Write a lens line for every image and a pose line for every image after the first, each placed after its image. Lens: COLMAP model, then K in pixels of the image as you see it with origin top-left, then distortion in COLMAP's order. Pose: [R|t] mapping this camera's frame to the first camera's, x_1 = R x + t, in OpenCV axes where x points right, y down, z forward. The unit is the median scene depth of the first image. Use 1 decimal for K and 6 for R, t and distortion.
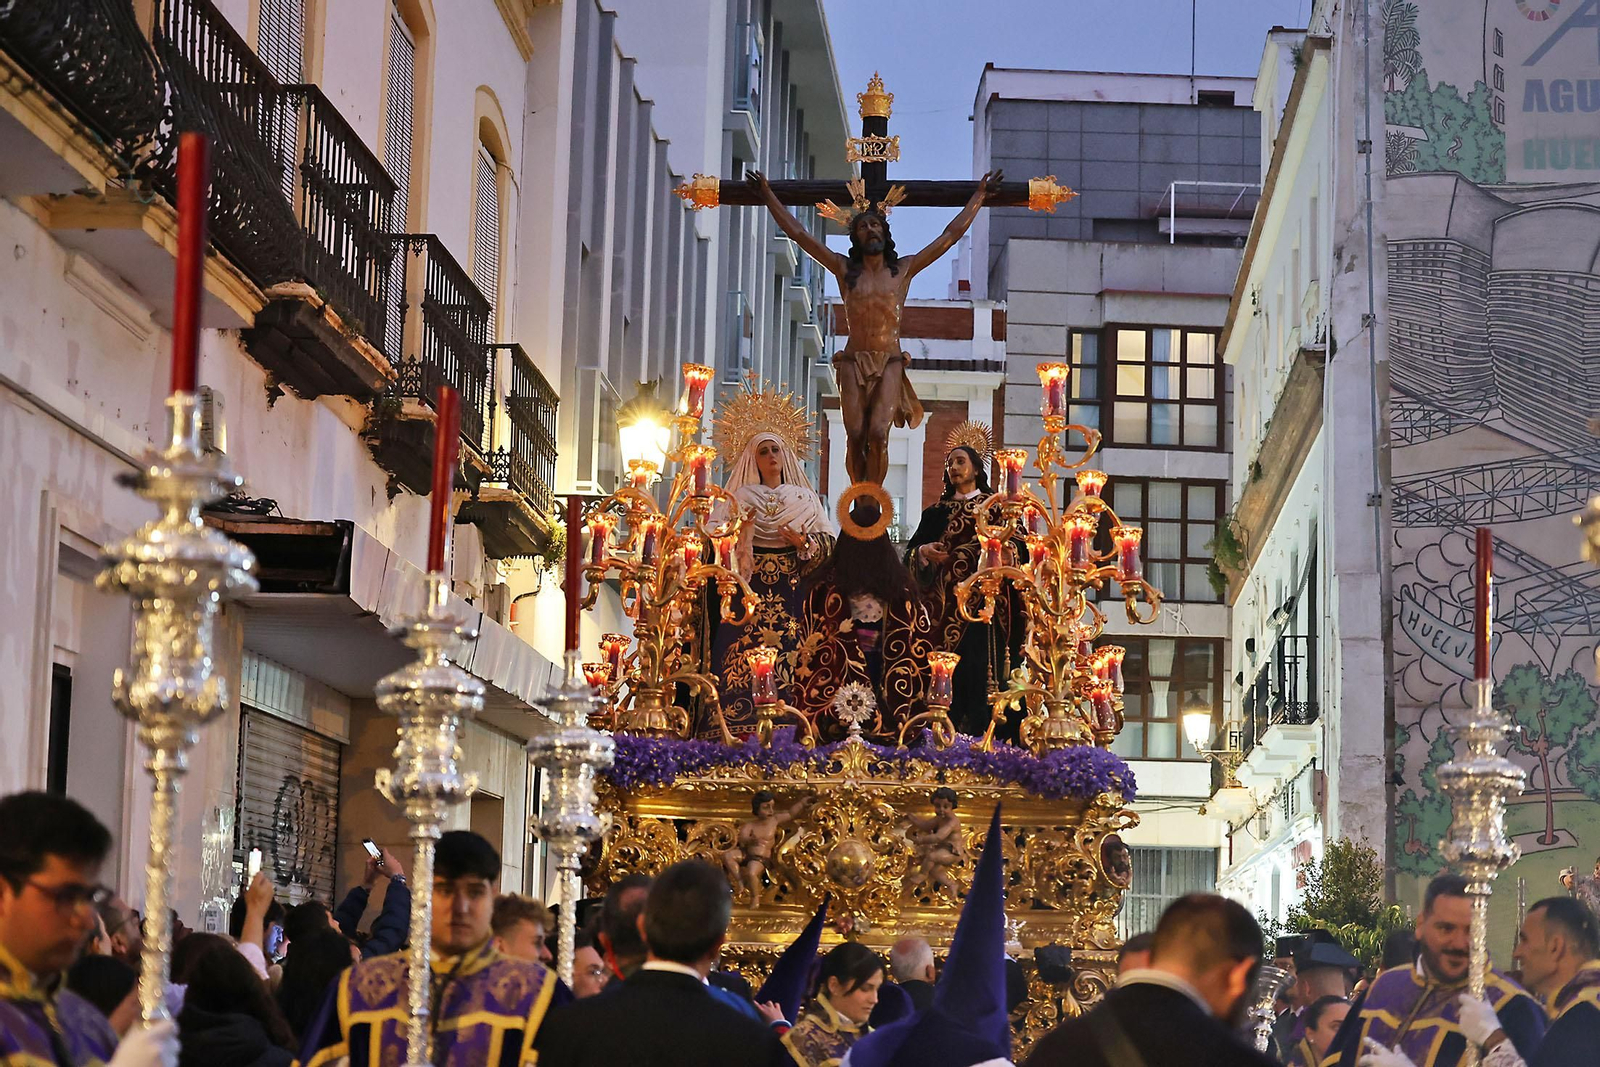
lens RADIAL K [[3263.0, 0, 798.2], [0, 3263.0, 521.9], [0, 0, 1]] dist [0.035075, 0.000000]
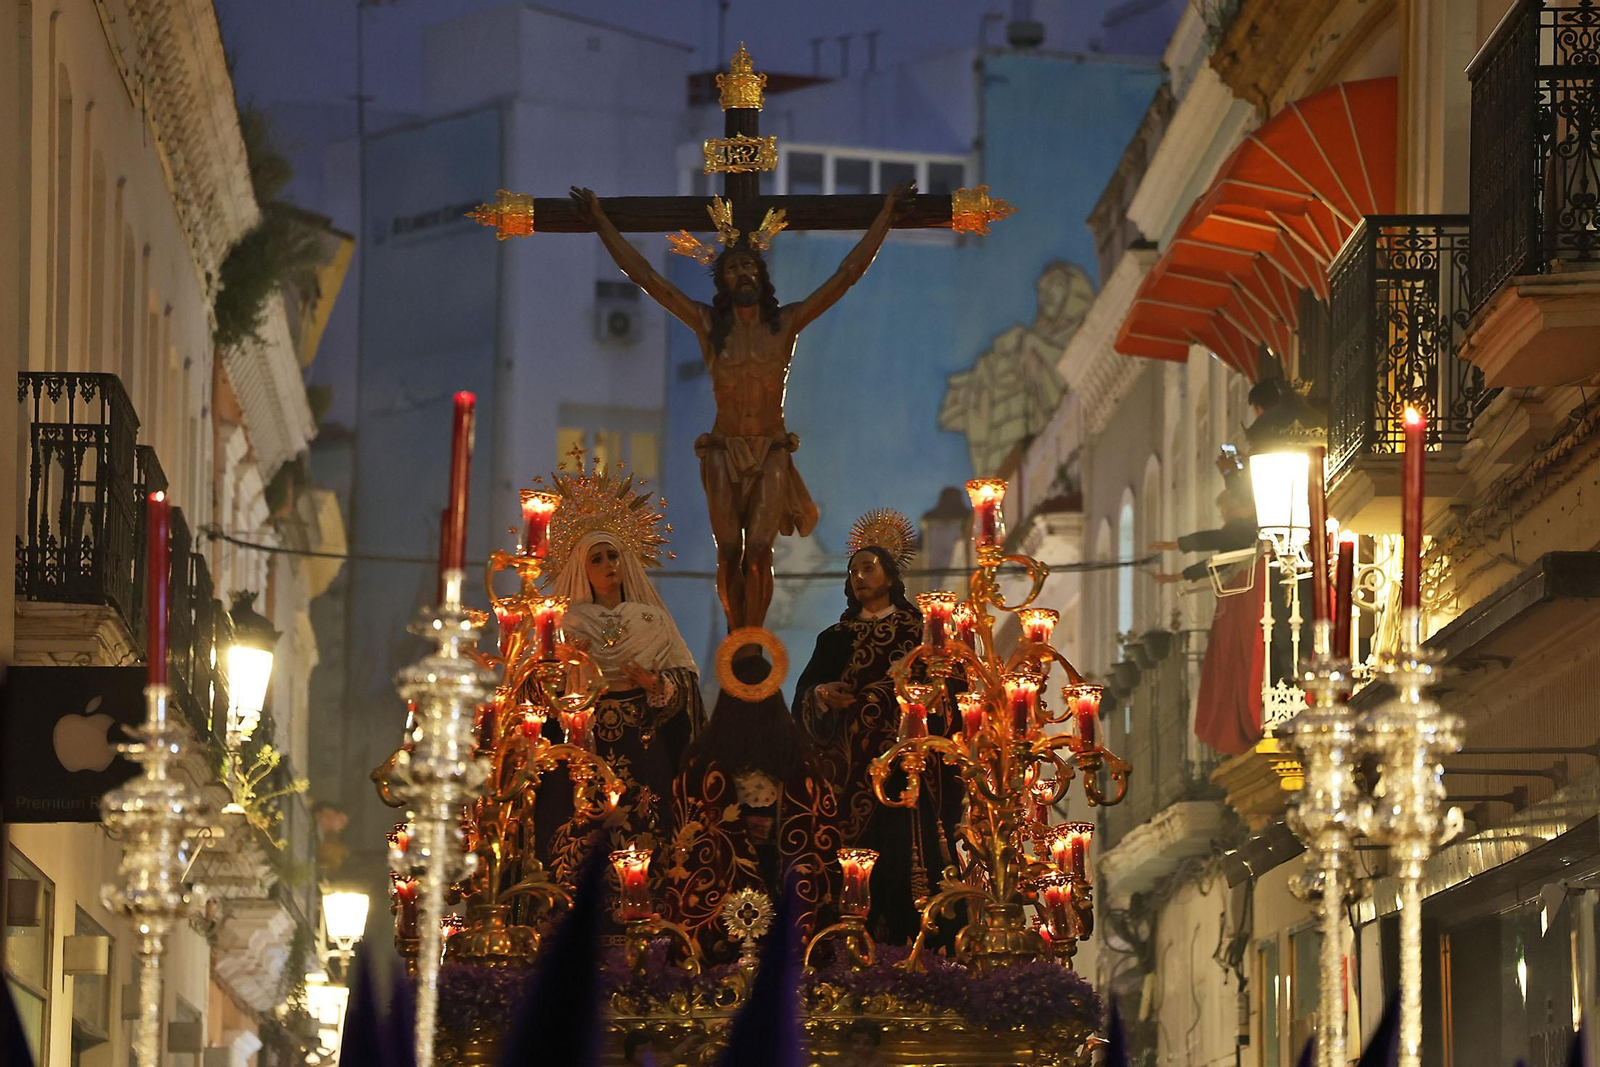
lens RADIAL K [[9099.7, 0, 792.0], [0, 9099.7, 517.7], [0, 0, 1]] dist [2.712424, 0.000000]
pose [[0.998543, -0.024397, 0.048128, -0.075017], [0.022909, 0.999249, 0.031237, -0.107905], [-0.048854, -0.030089, 0.998353, -1.195336]]
